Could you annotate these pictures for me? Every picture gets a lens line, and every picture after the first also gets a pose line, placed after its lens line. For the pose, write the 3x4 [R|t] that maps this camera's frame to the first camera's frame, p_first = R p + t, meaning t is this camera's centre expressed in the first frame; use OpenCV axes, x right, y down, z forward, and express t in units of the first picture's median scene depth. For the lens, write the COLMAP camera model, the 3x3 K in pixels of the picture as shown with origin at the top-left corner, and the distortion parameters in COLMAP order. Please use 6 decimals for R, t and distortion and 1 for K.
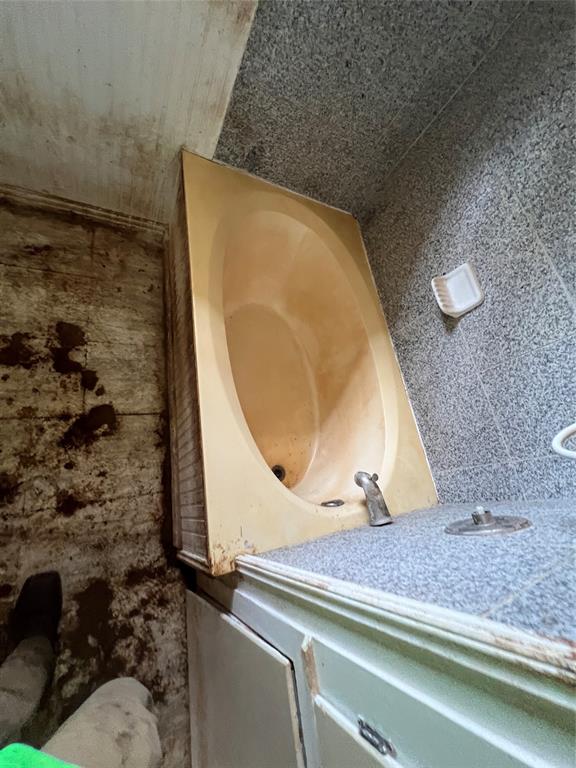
lens RADIAL K [[308.5, 0, 289.7], [0, 308.5, 383.7], [0, 0, 1]] dist [-0.000335, -0.000152]
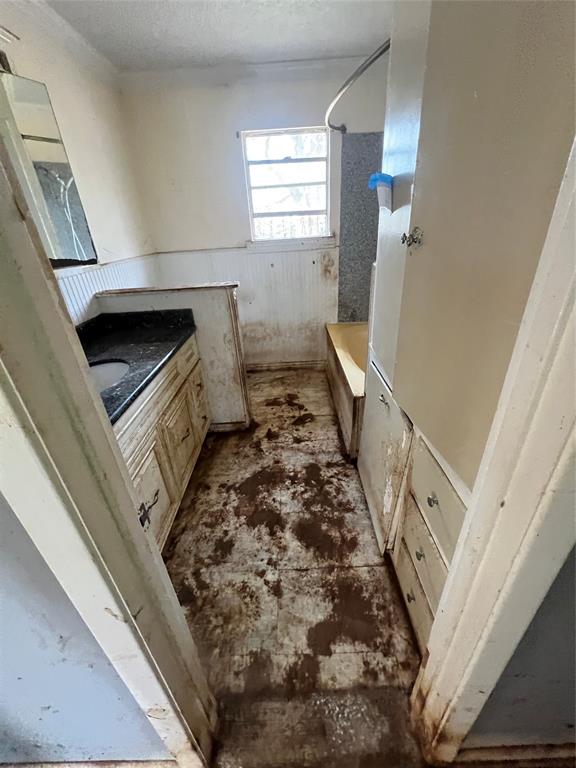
lens RADIAL K [[308.5, 0, 288.9], [0, 308.5, 383.5], [0, 0, 1]] dist [-0.000335, -0.000152]
pose [[0.840228, -0.393476, -0.373088, 0.174568], [0.044699, 0.735977, -0.675530, 1.450737], [0.540388, 0.550922, 0.635976, -0.577932]]
